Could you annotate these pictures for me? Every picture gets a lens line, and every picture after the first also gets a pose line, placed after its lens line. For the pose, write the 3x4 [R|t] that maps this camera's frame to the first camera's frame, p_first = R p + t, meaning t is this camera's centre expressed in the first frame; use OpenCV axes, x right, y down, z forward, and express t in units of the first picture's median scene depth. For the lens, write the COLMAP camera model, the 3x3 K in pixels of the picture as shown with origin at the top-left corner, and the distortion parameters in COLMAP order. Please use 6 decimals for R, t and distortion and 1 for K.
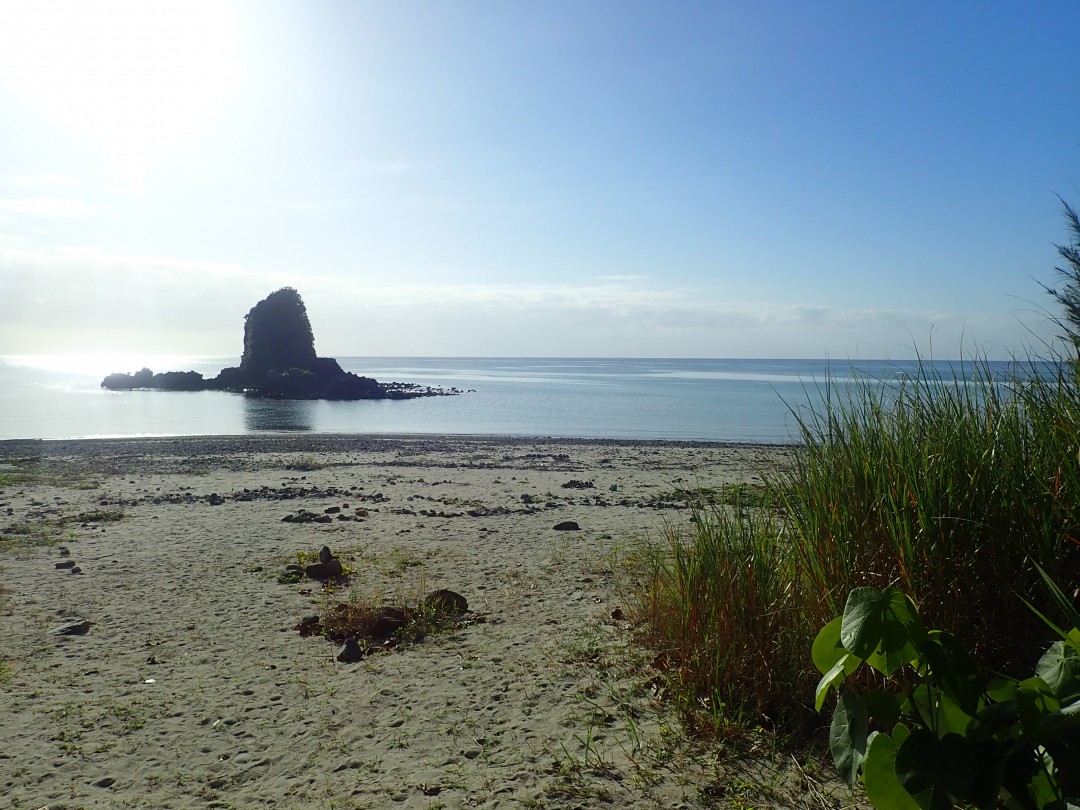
lens RADIAL K [[803.5, 0, 539.0], [0, 803.5, 407.7], [0, 0, 1]] dist [0.010072, -0.004265]
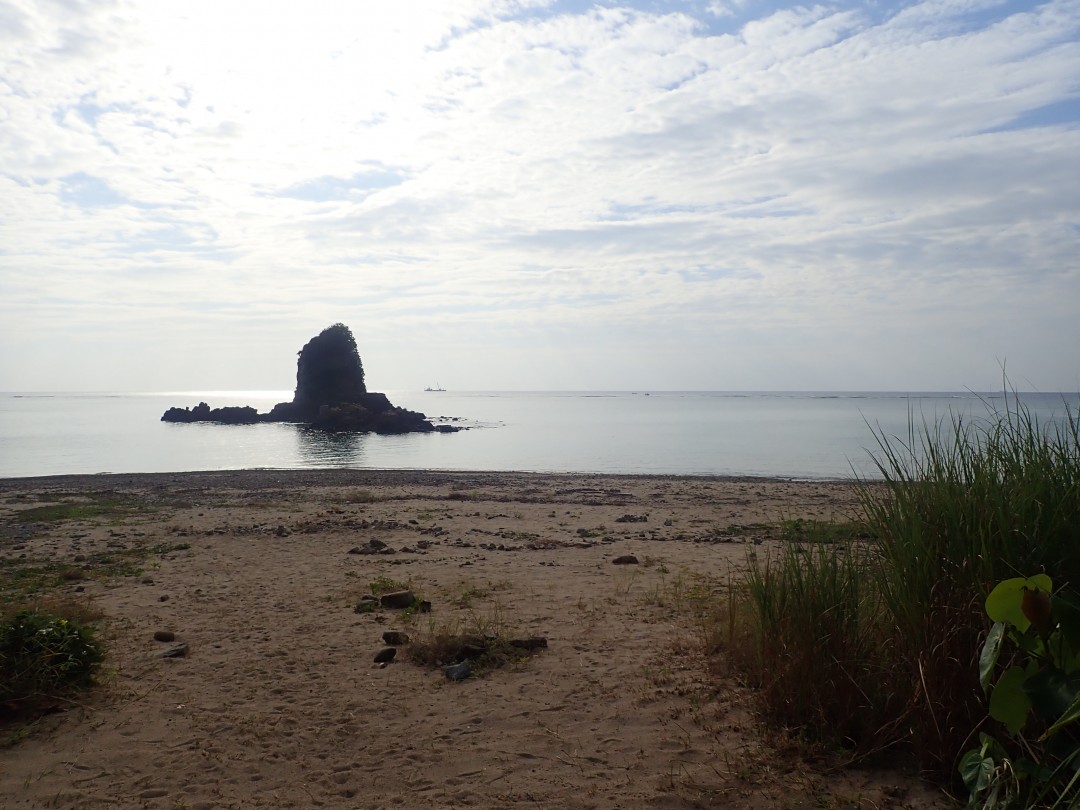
lens RADIAL K [[803.5, 0, 539.0], [0, 803.5, 407.7], [0, 0, 1]] dist [0.010072, -0.004265]
pose [[0.998437, -0.002952, -0.055816, -0.008675], [0.000607, 0.999118, -0.041979, -0.001307], [0.055890, 0.041879, 0.997558, -0.013883]]
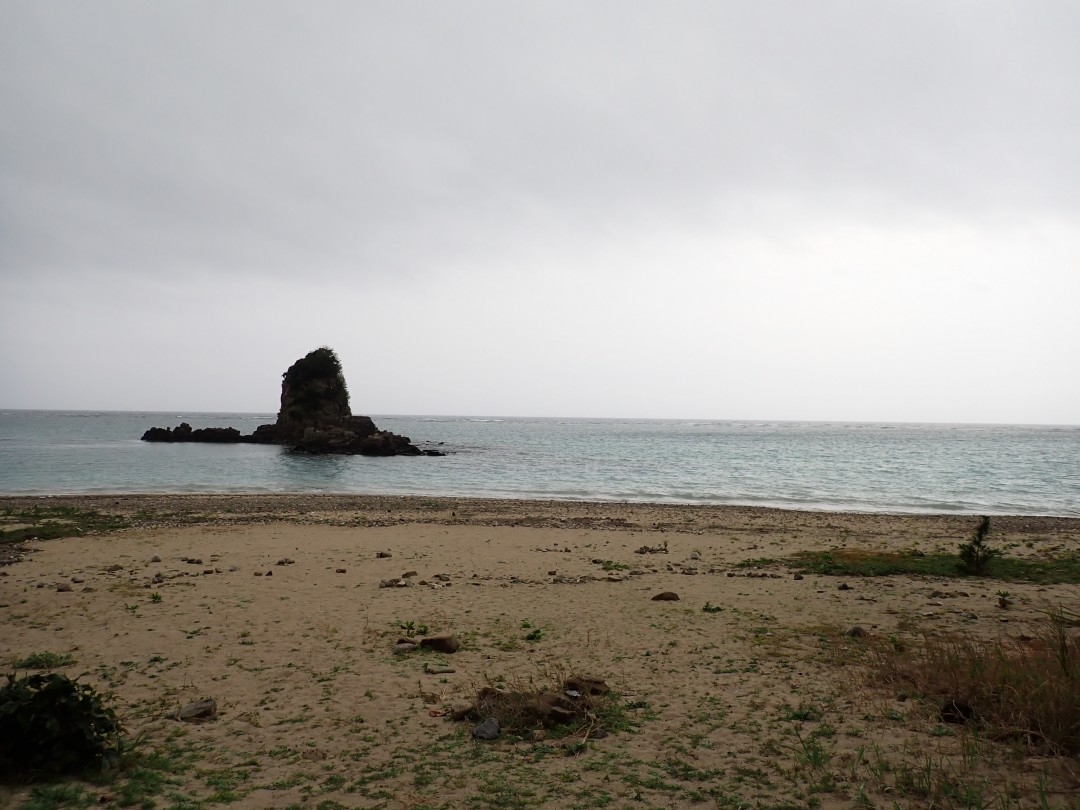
lens RADIAL K [[799.4, 0, 541.8], [0, 799.4, 404.3], [0, 0, 1]] dist [-0.001473, -0.005472]
pose [[0.999545, 0.010752, -0.028191, -0.042786], [-0.012953, 0.996784, -0.079082, -0.000965], [0.027250, 0.079411, 0.996469, 0.020852]]
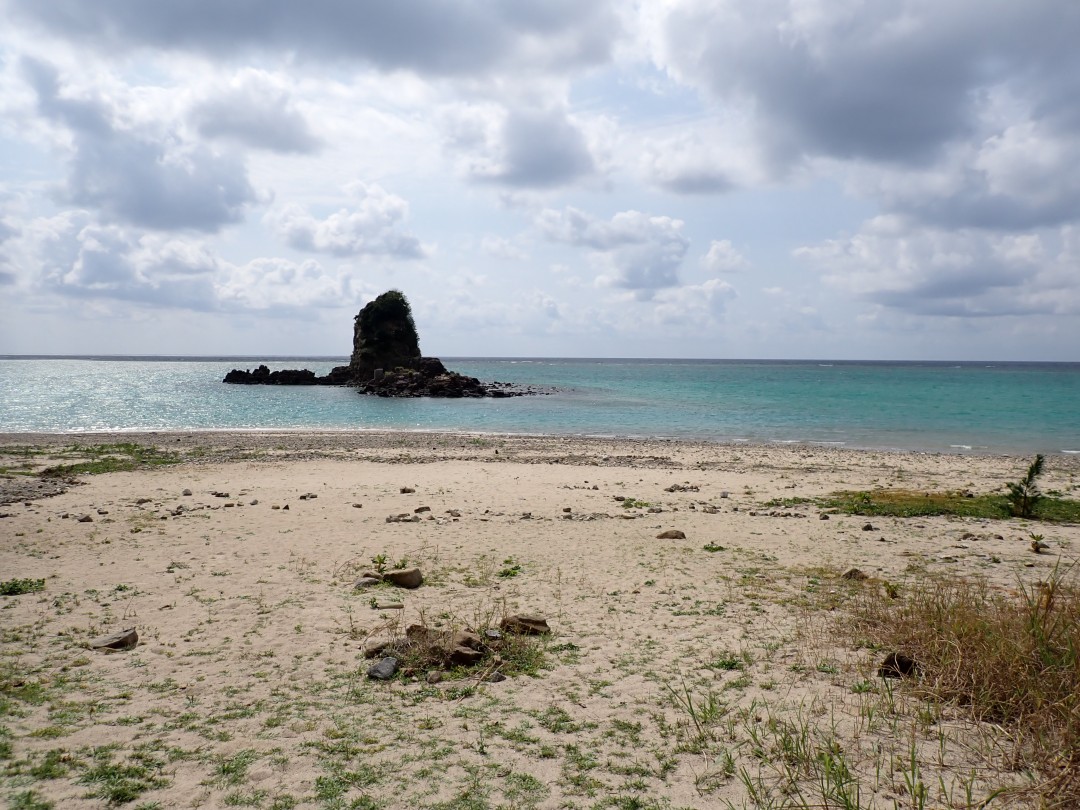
lens RADIAL K [[796.2, 0, 542.1], [0, 796.2, 403.6], [0, 0, 1]] dist [-0.003988, -0.007007]
pose [[0.992659, 0.011109, -0.120432, -0.002060], [-0.011843, 0.999915, -0.005379, 0.002894], [0.120362, 0.006766, 0.992707, 0.045124]]
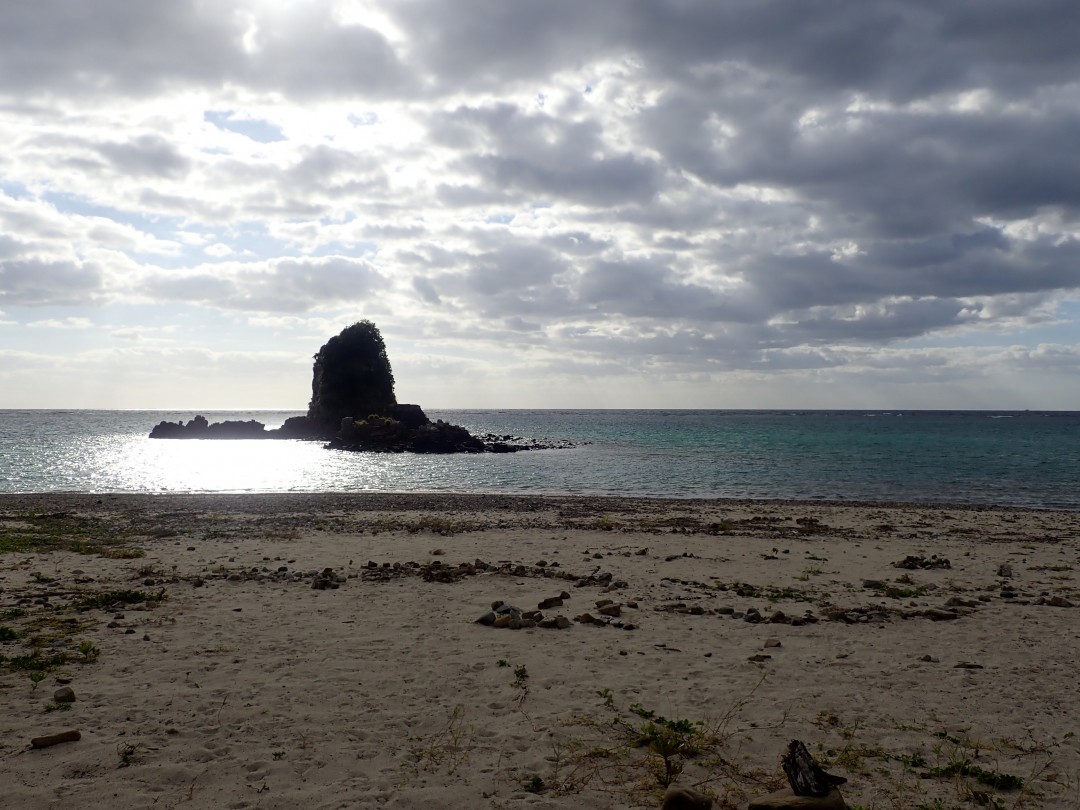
lens RADIAL K [[952.9, 0, 535.4], [0, 952.9, 404.8], [0, 0, 1]] dist [0.010004, 0.001050]
pose [[0.993578, -0.002555, -0.113121, -0.111762], [-0.005286, 0.997606, -0.068957, 0.022324], [0.113027, 0.069112, 0.991185, 0.205463]]
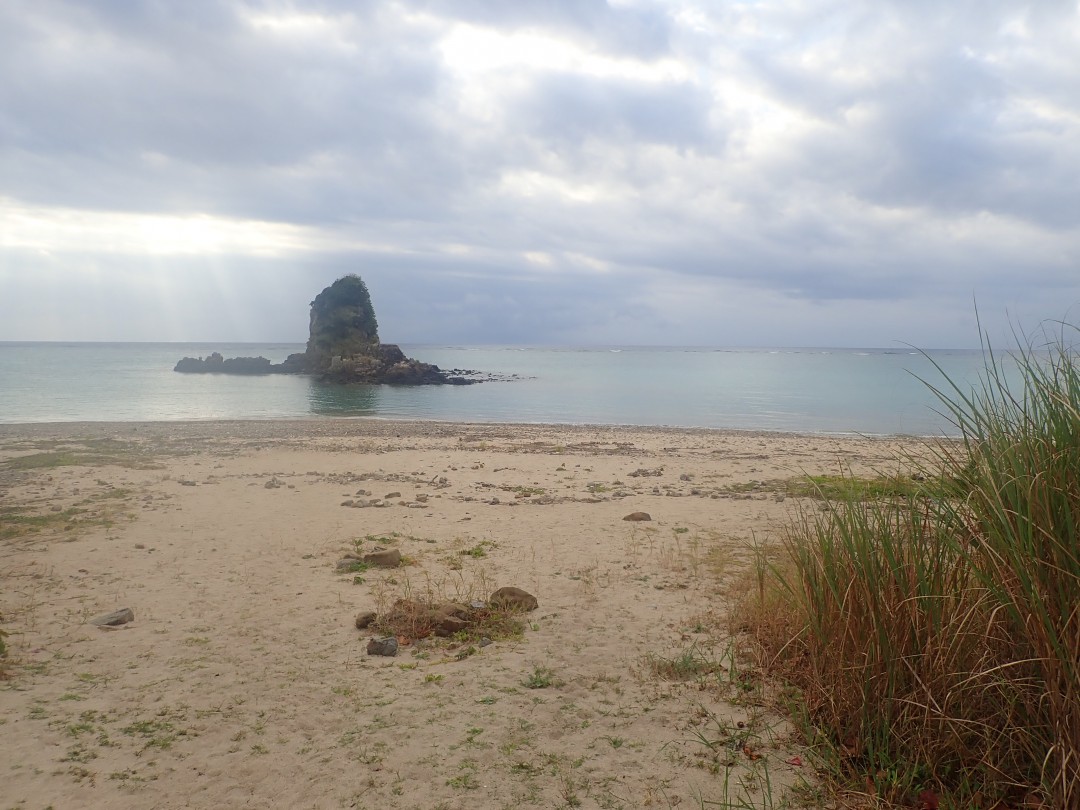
lens RADIAL K [[803.5, 0, 539.0], [0, 803.5, 407.7], [0, 0, 1]] dist [0.010072, -0.004265]
pose [[0.997212, 0.009852, -0.073970, -0.006005], [-0.008766, 0.999849, 0.014991, 0.003151], [0.074106, -0.014300, 0.997148, 0.027821]]
